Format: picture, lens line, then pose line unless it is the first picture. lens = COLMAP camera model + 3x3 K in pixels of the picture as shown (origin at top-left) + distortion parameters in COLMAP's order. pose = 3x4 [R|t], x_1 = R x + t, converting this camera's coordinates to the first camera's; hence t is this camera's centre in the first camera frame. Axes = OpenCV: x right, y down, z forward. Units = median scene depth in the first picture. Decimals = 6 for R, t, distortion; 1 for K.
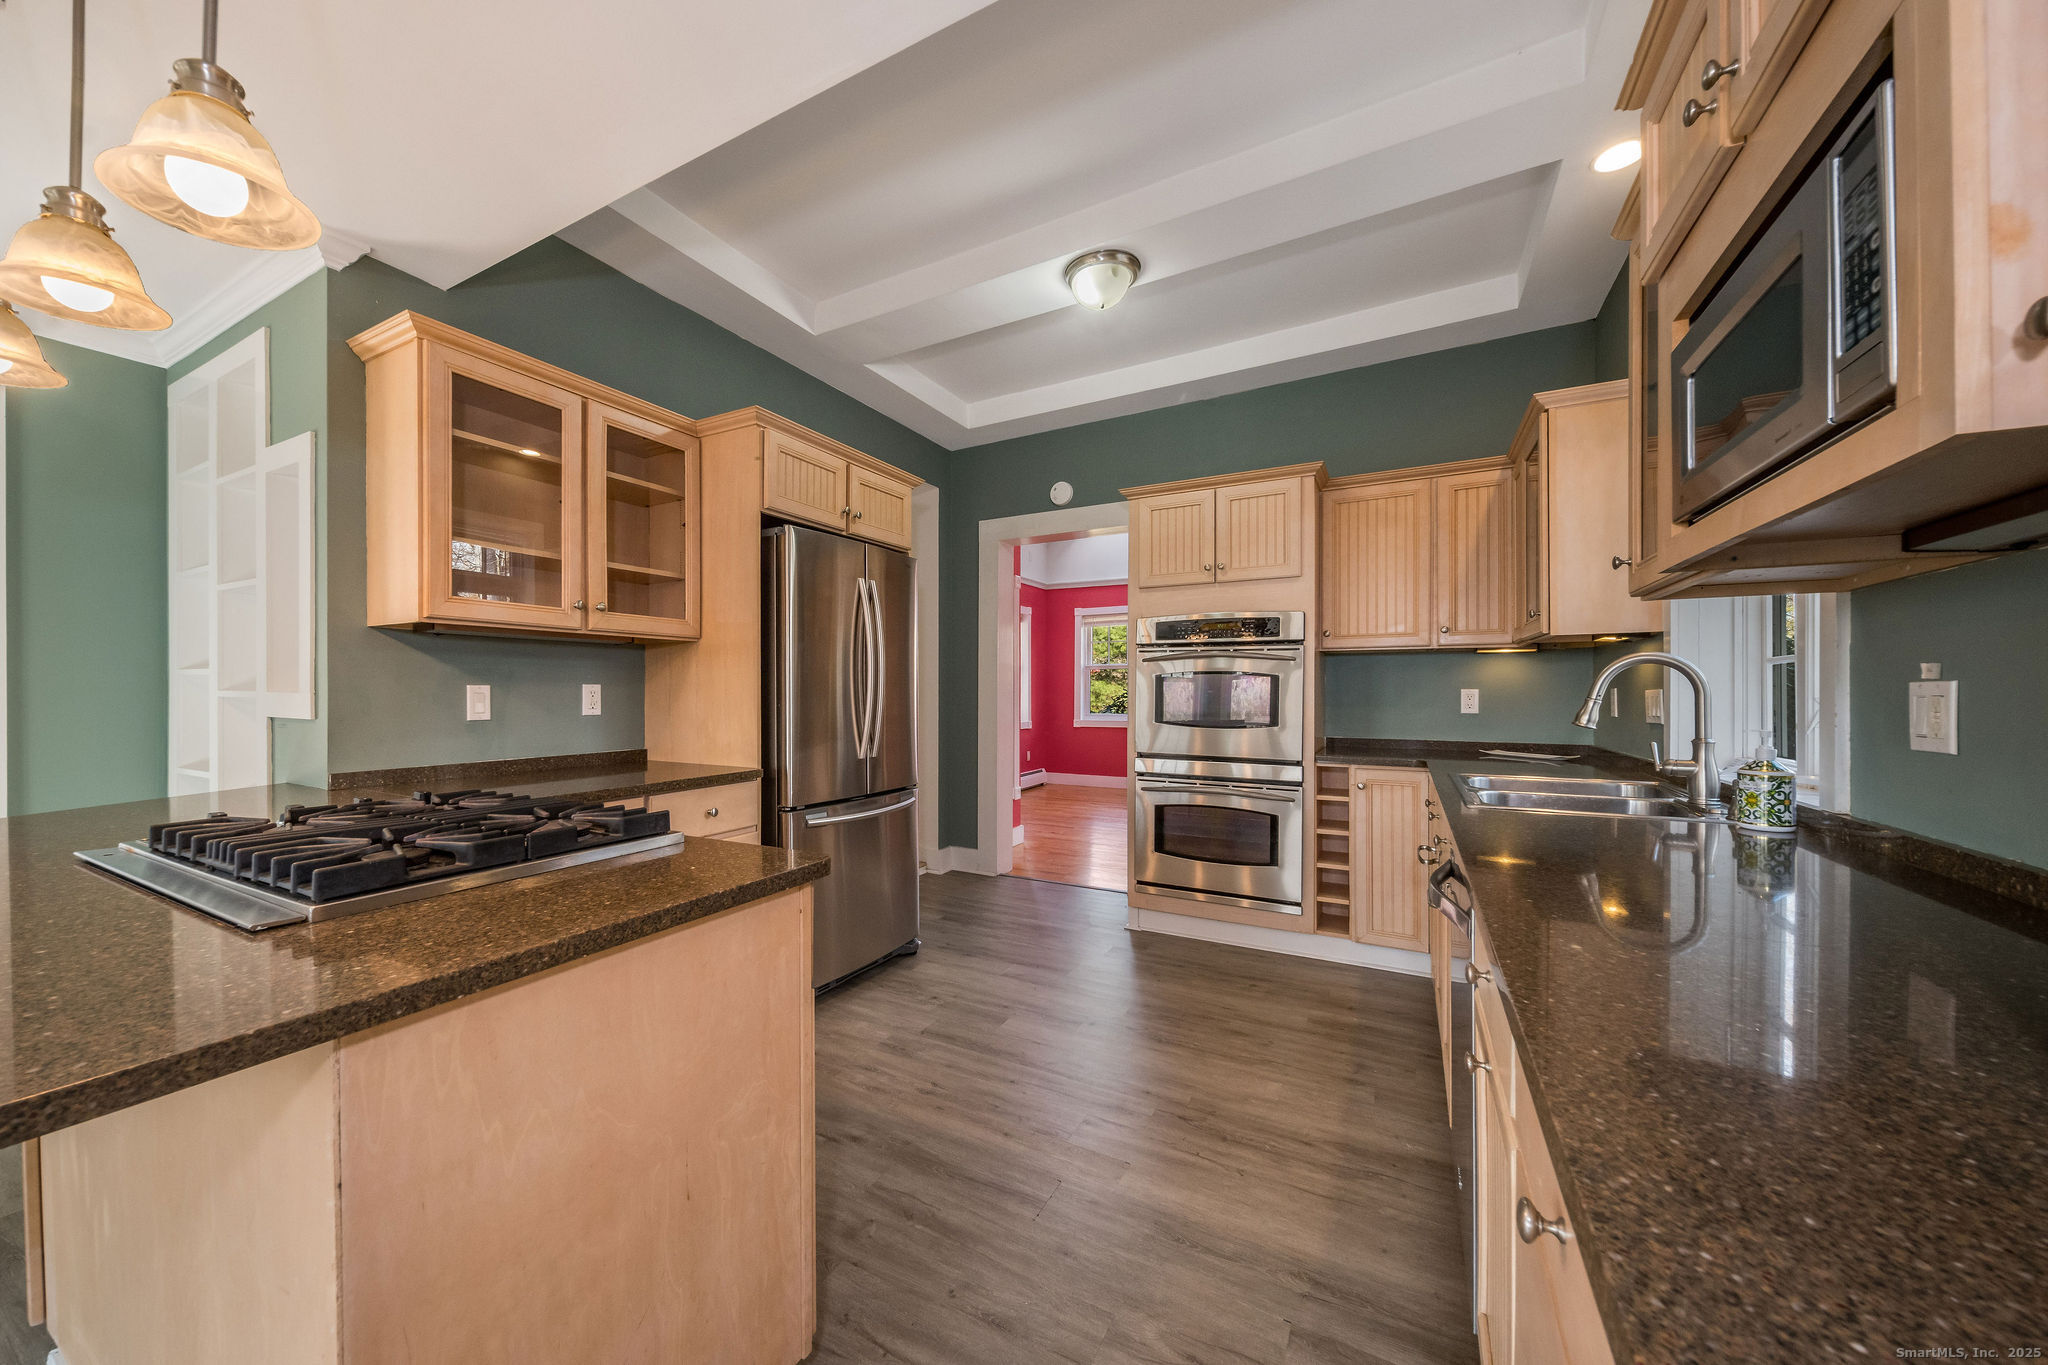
lens RADIAL K [[729.2, 0, 955.8], [0, 729.2, 697.5], [0, 0, 1]] dist [0.002751, -0.000395]
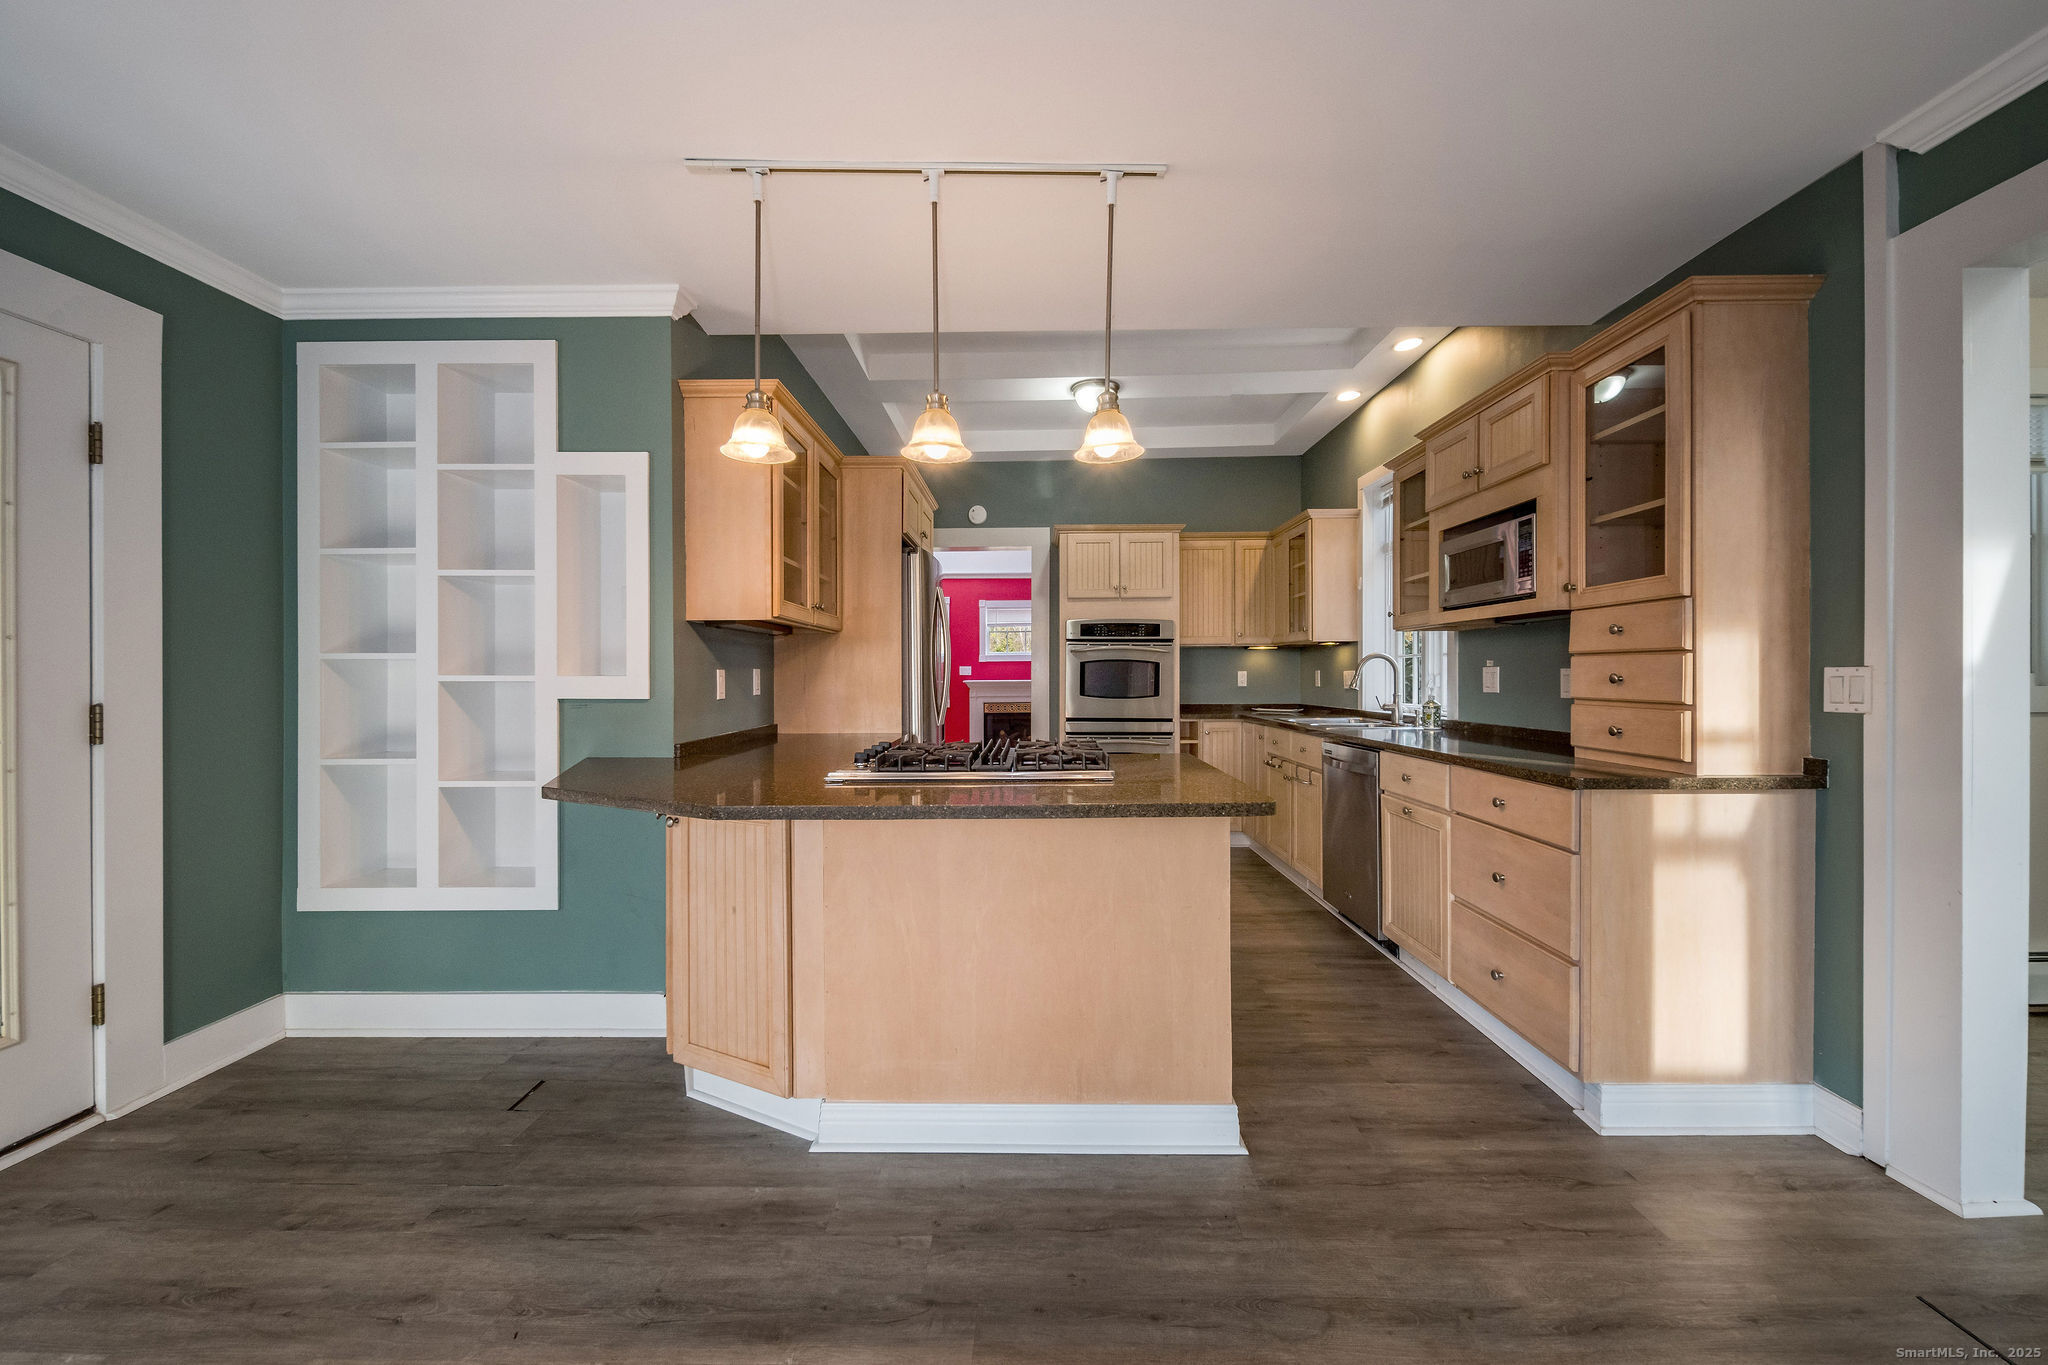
lens RADIAL K [[763.4, 0, 1025.1], [0, 763.4, 681.6], [0, 0, 1]] dist [0.006218, -0.000191]
pose [[0.860567, -0.010583, 0.509228, -0.608884], [0.010450, 0.999941, 0.003121, 0.001705], [-0.509230, 0.002635, 0.860626, -0.217073]]
